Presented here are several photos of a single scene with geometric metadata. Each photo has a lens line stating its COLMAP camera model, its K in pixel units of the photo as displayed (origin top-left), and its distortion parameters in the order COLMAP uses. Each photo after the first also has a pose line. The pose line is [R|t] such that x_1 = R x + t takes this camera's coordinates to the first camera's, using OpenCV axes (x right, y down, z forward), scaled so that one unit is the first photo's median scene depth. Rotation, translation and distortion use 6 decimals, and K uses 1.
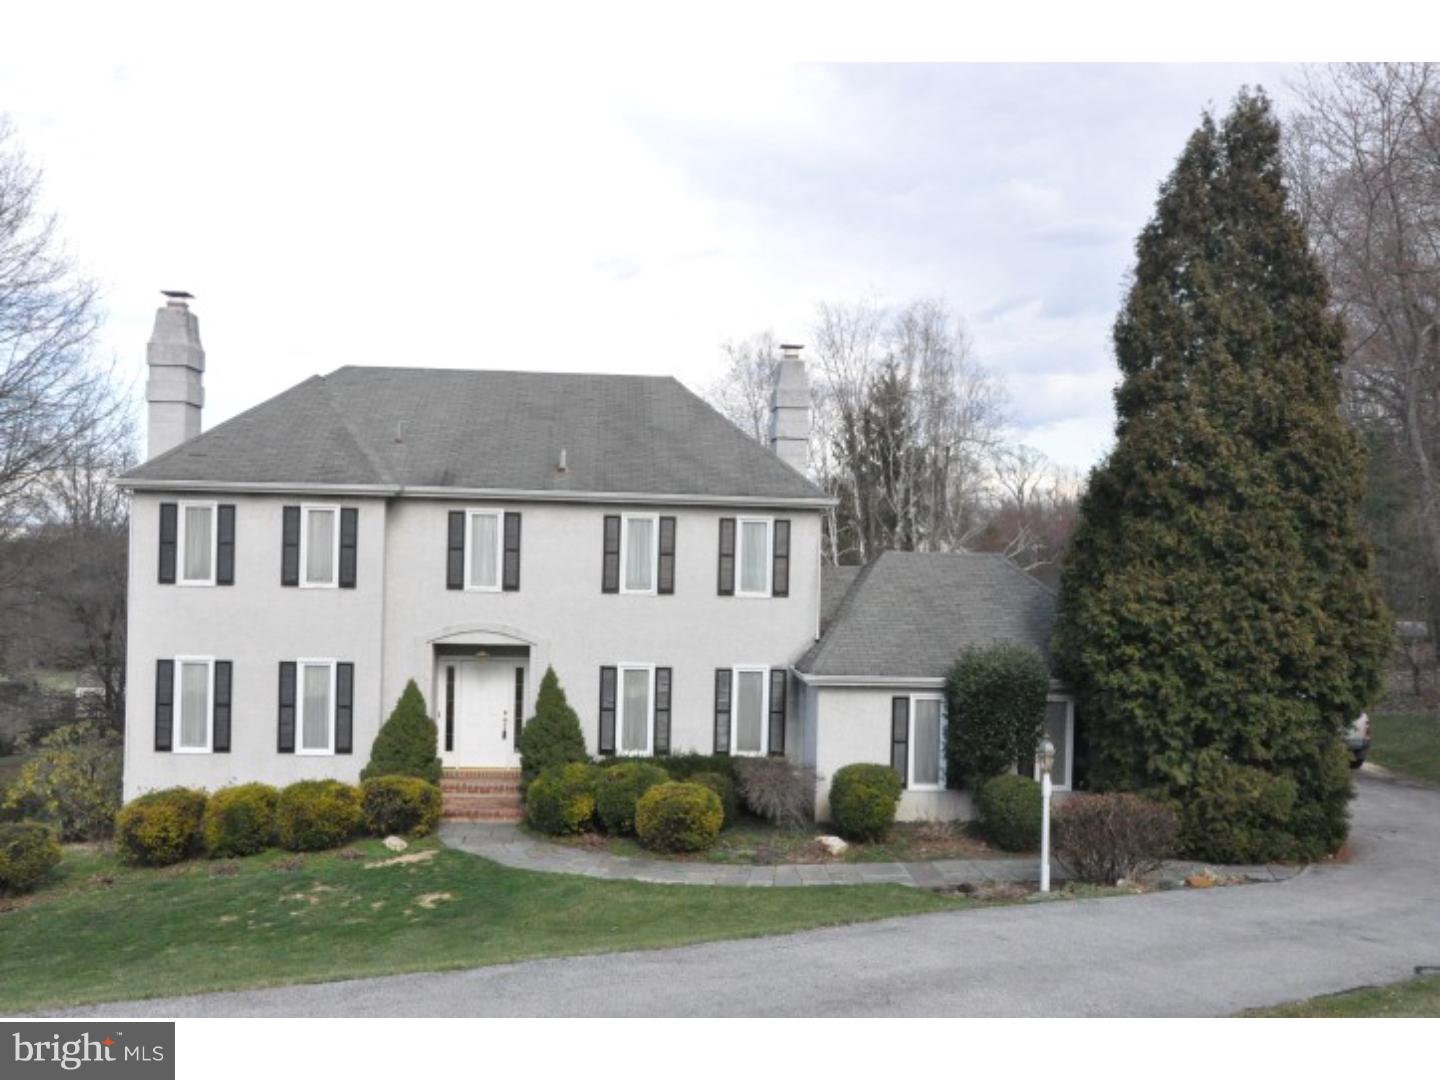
lens RADIAL K [[1316.7, 0, 720.0], [0, 1316.7, 540.0], [0, 0, 1]] dist [-0.070468, -0.001204]
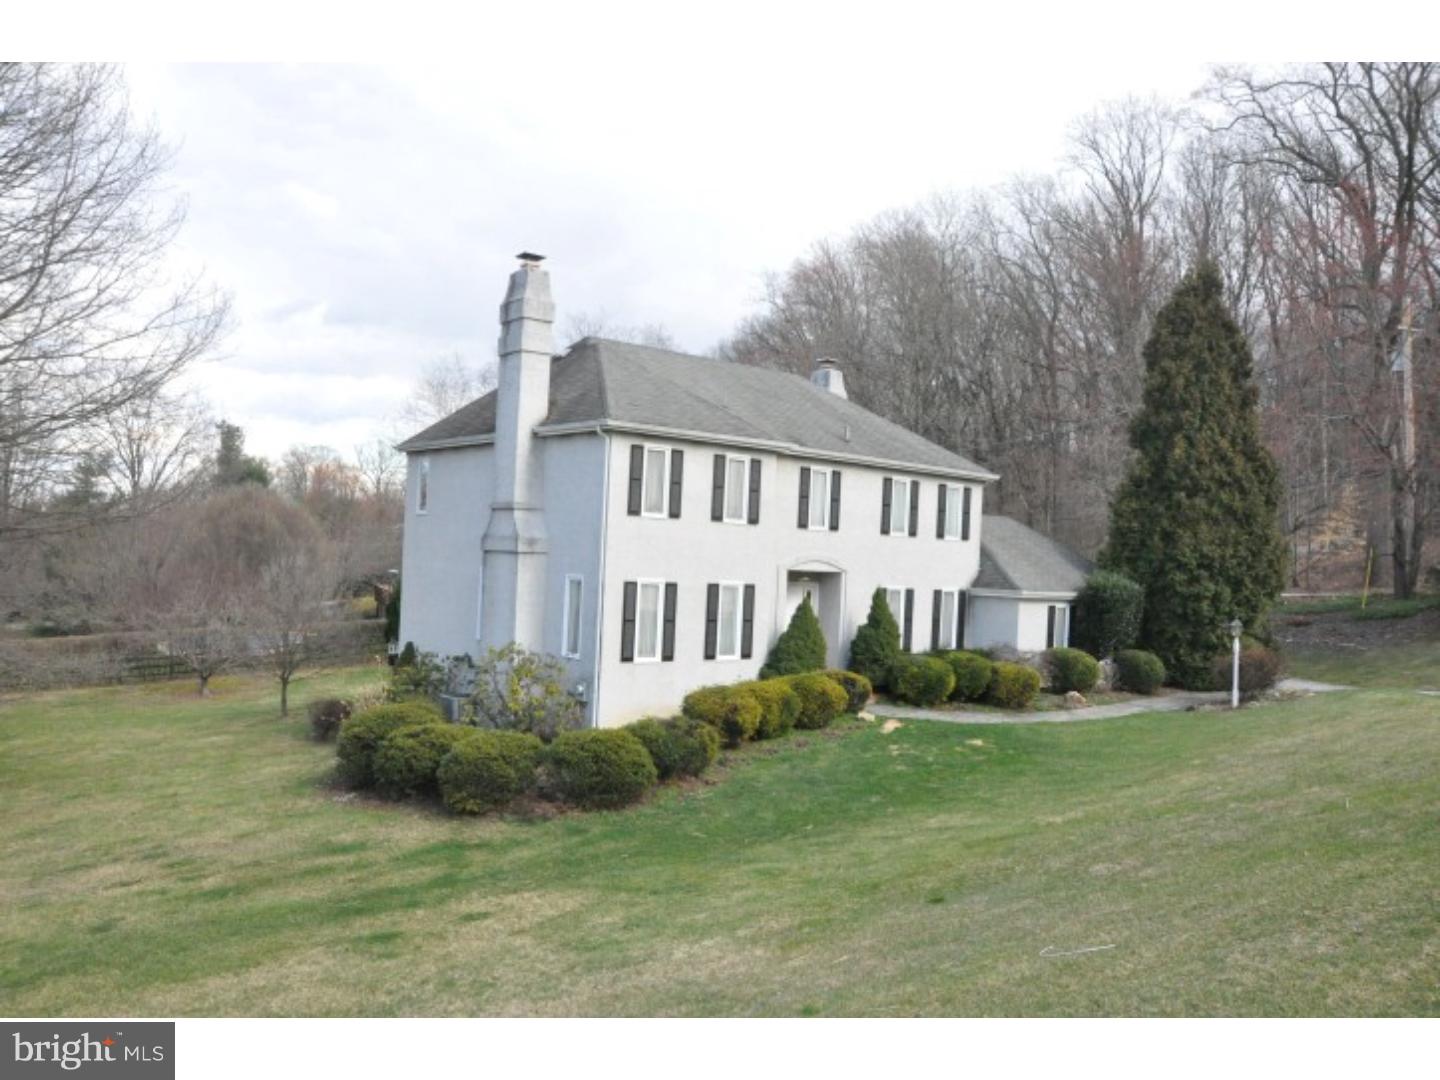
lens RADIAL K [[1133.2, 0, 720.0], [0, 1133.2, 540.0], [0, 0, 1]] dist [-0.167123, 0.141931]
pose [[0.824218, 0.023936, 0.565766, -0.917021], [-0.030329, 0.999538, 0.001896, 0.050743], [-0.565460, -0.018722, 0.824563, 0.136829]]
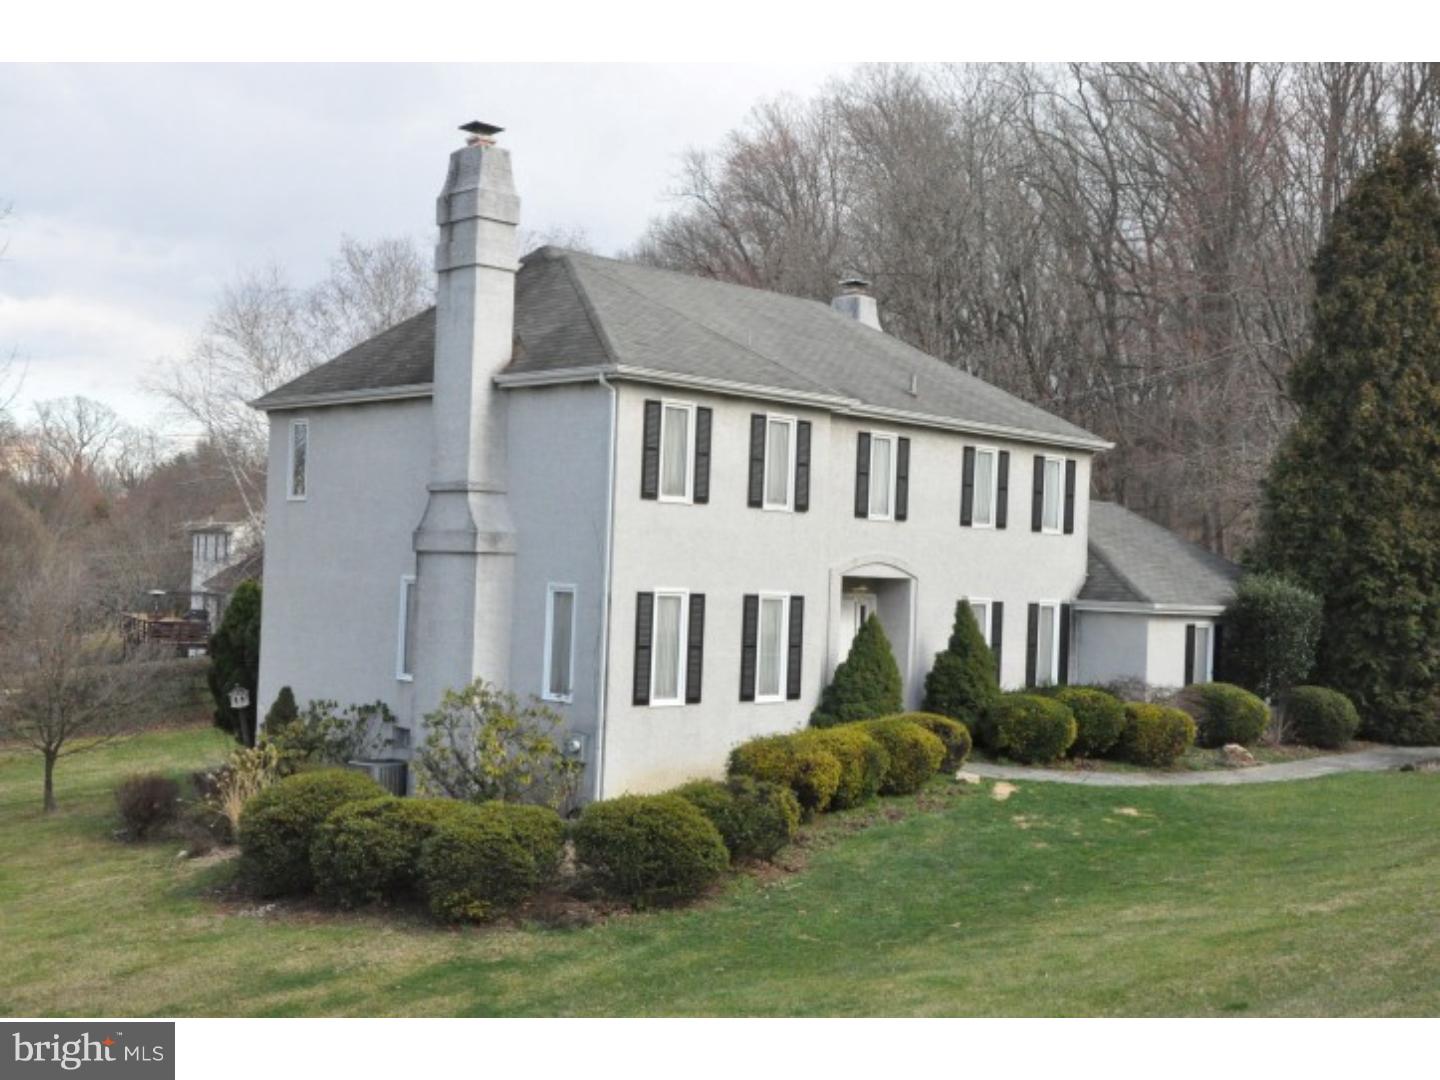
lens RADIAL K [[1652.5, 0, 720.0], [0, 1652.5, 540.0], [0, 0, 1]] dist [-0.019867, 0.423248]
pose [[0.775723, 0.019810, 0.630763, -1.033853], [-0.022907, 0.999732, -0.003226, 0.061050], [-0.630658, -0.011947, 0.775969, 0.168703]]
